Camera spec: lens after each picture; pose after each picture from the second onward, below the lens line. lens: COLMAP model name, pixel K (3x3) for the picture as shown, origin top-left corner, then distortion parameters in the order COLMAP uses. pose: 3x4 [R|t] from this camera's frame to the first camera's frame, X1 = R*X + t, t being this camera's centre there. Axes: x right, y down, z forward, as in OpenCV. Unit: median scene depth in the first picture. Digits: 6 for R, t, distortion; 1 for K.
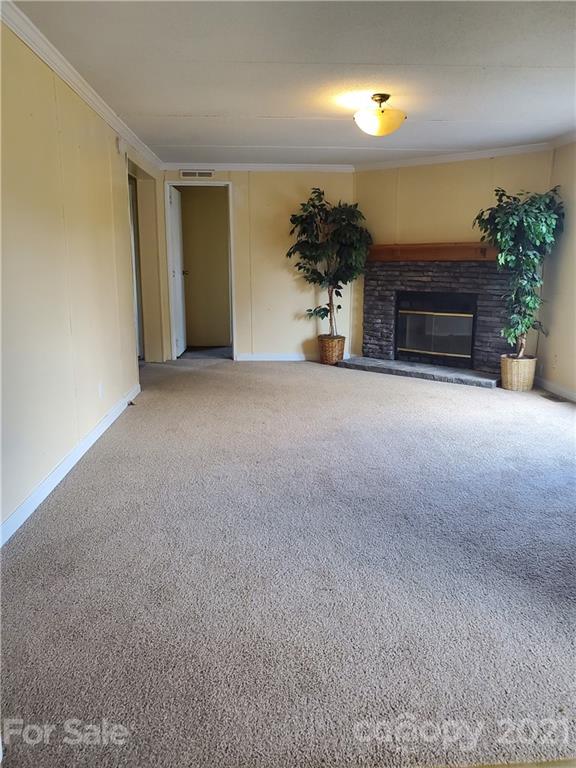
lens RADIAL K [[596.4, 0, 287.3], [0, 596.4, 386.5], [0, 0, 1]] dist [0.095715, -0.039386]
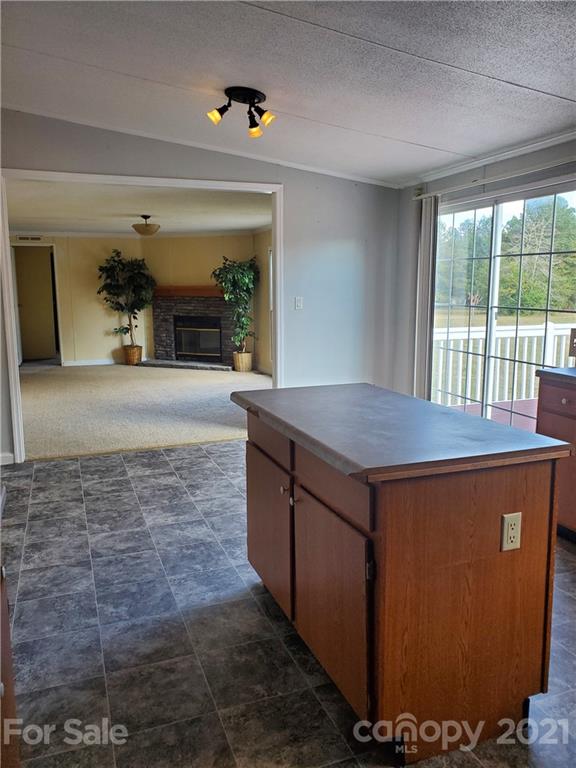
lens RADIAL K [[596.4, 0, 269.9], [0, 596.4, 385.7], [0, 0, 1]] dist [0.095715, -0.039386]
pose [[0.958296, -0.053959, 0.280639, -0.022788], [0.065339, 0.997371, -0.031347, 0.085973], [-0.278210, 0.048376, 0.959301, -0.540529]]
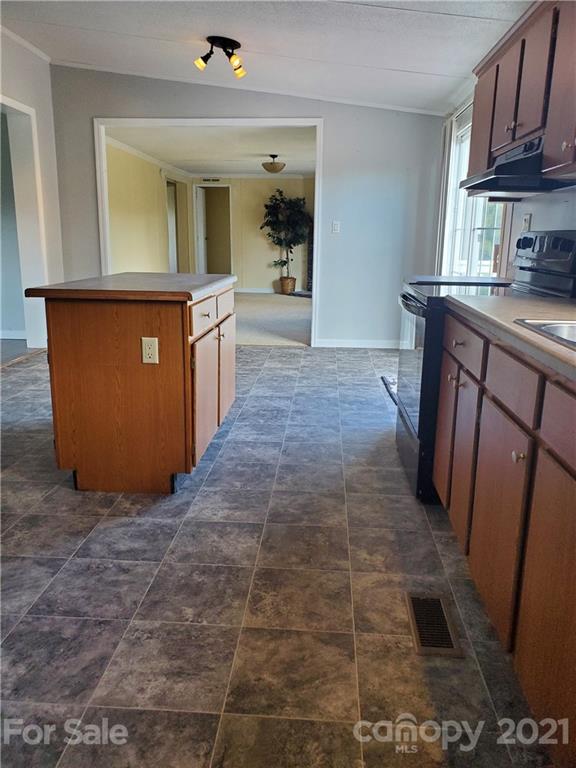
lens RADIAL K [[596.4, 0, 280.1], [0, 596.4, 369.4], [0, 0, 1]] dist [0.095715, -0.039386]
pose [[0.991548, 0.041849, -0.122806, 0.276728], [-0.040098, 0.999056, 0.016695, 0.149724], [0.123388, -0.011630, 0.992290, -0.681332]]
